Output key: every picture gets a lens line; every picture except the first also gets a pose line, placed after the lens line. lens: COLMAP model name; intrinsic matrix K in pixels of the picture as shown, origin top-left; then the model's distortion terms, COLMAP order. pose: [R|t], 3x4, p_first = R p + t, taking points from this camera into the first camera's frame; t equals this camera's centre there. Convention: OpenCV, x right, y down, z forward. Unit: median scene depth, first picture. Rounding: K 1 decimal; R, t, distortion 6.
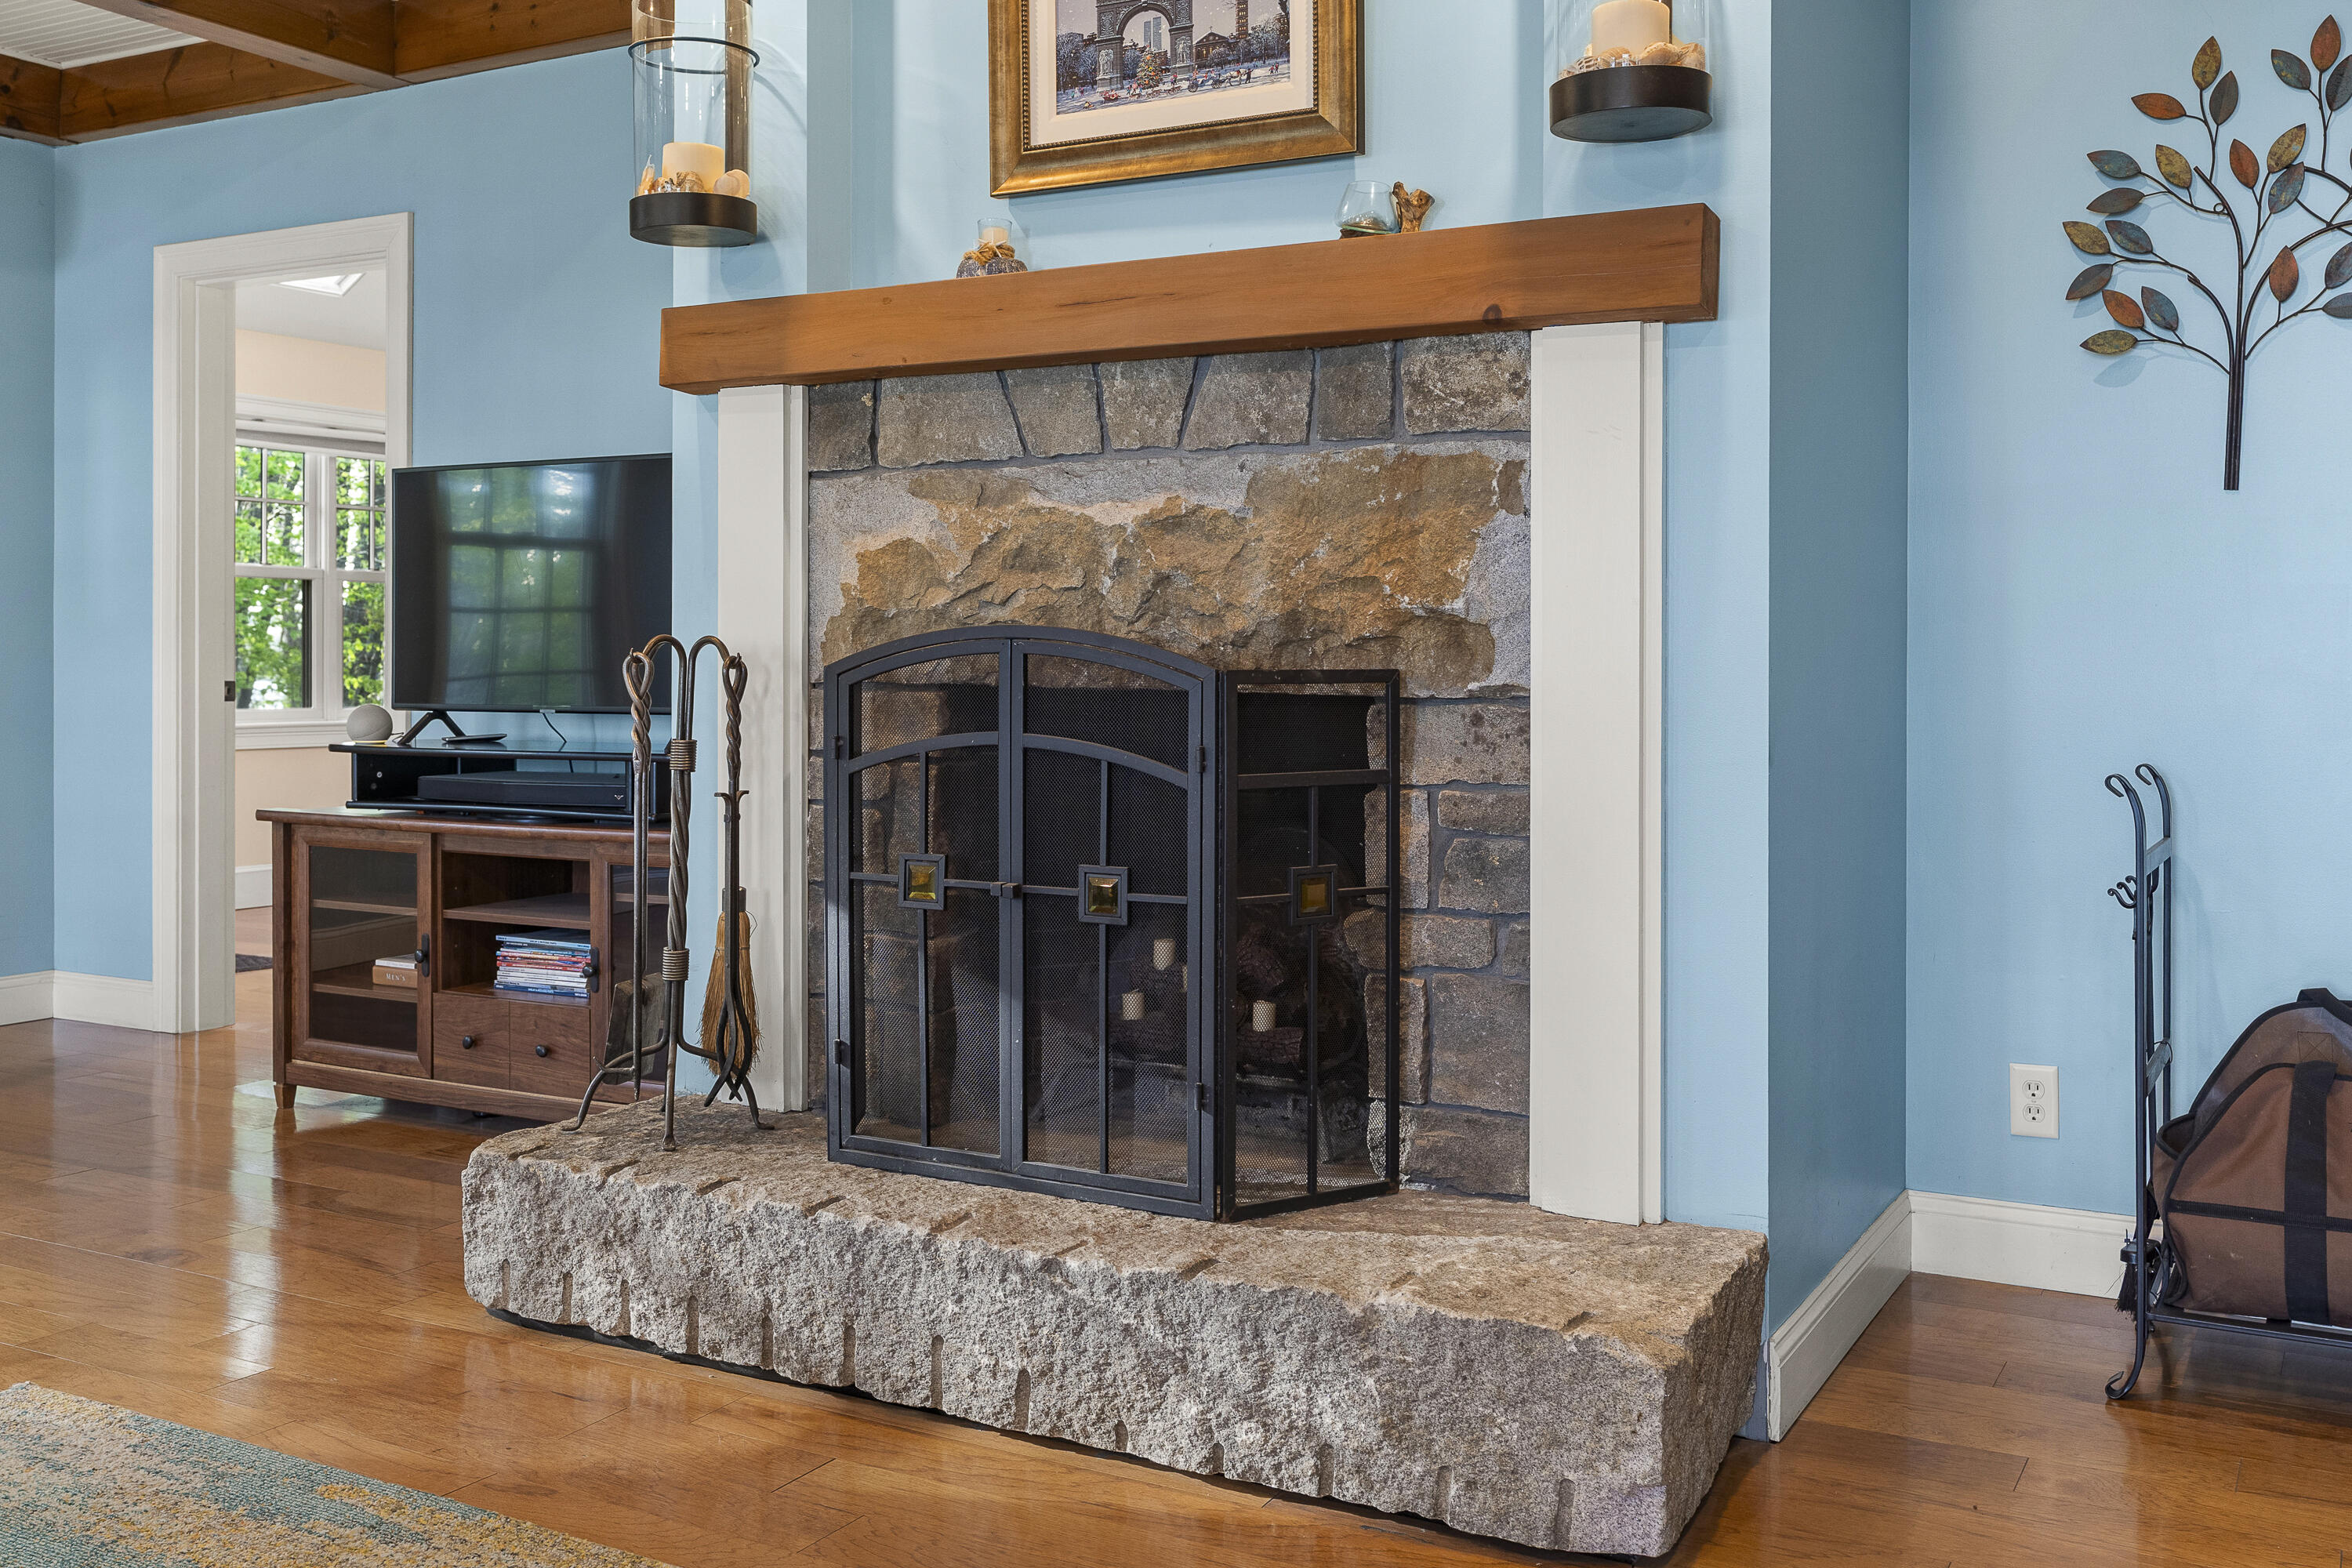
lens RADIAL K [[2107.3, 0, 1172.3], [0, 2107.3, 657.2], [0, 0, 1]] dist [0.019282, -0.002146]
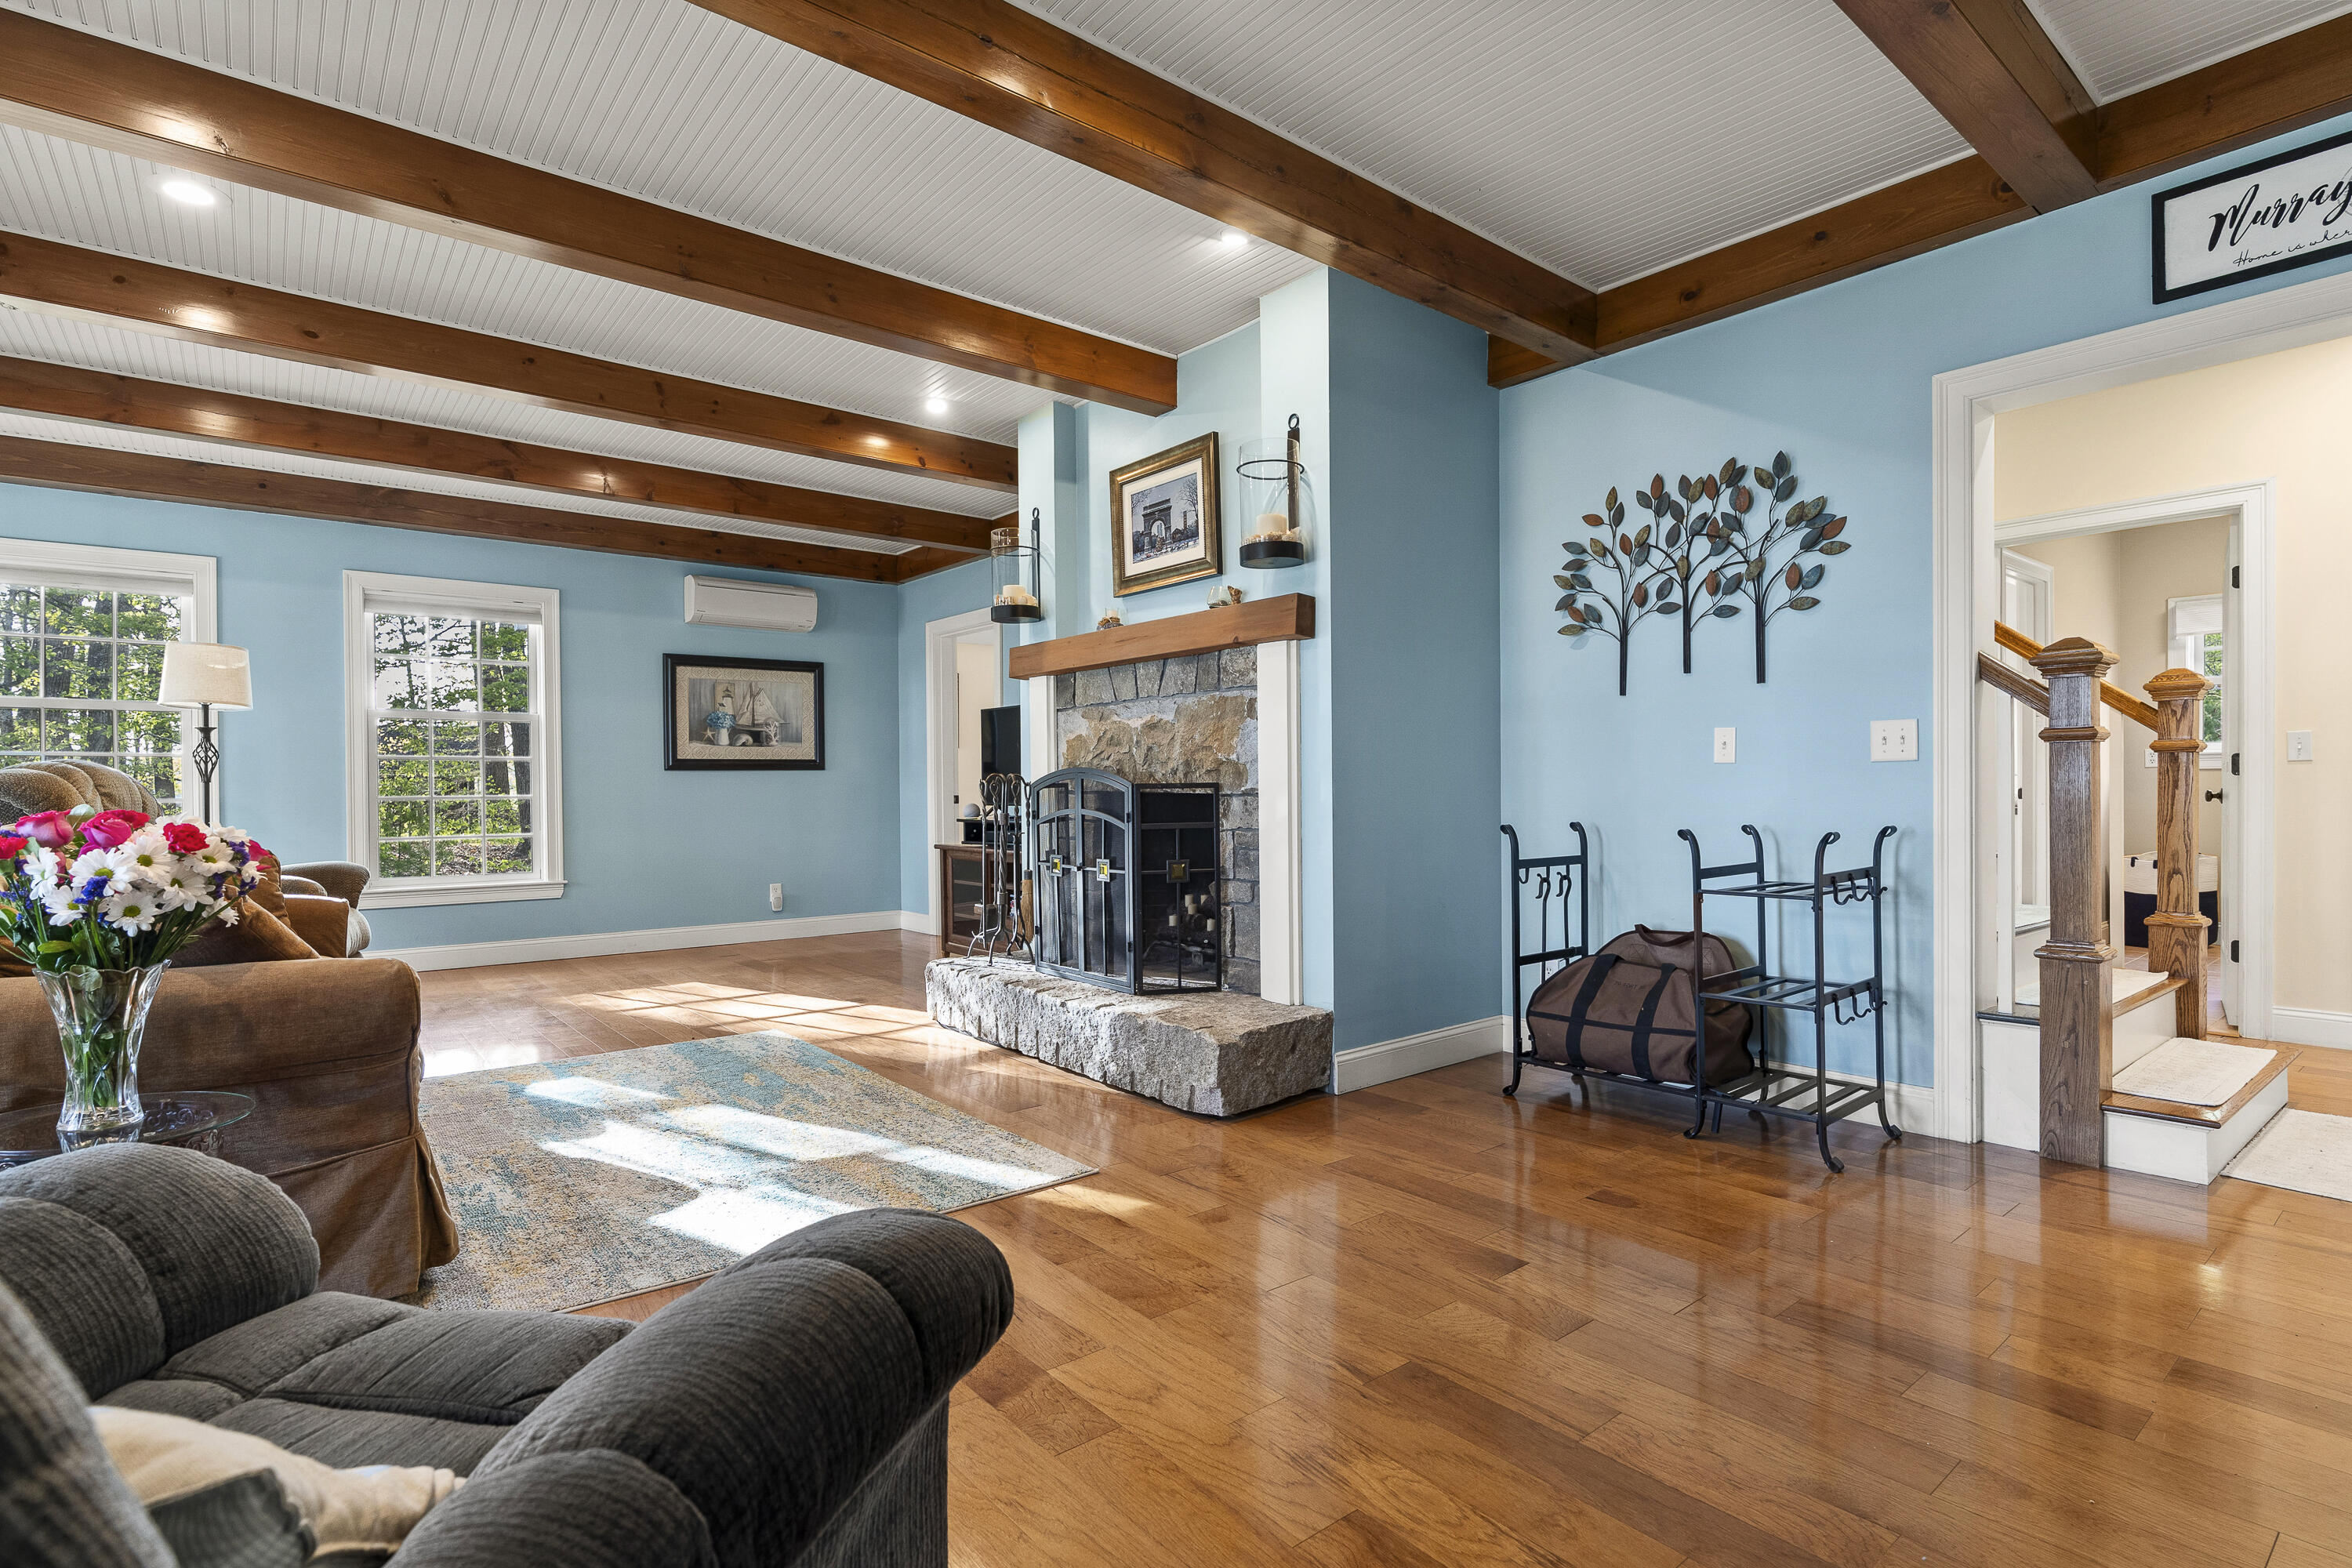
lens RADIAL K [[1112.0, 0, 1172.0], [0, 1112.0, 787.5], [0, 0, 1]] dist [-0.000874, 0.000839]
pose [[0.931813, -0.010088, -0.362799, 0.496374], [0.010365, 0.999946, -0.001184, 0.011638], [0.362791, -0.002657, 0.931867, -0.230378]]
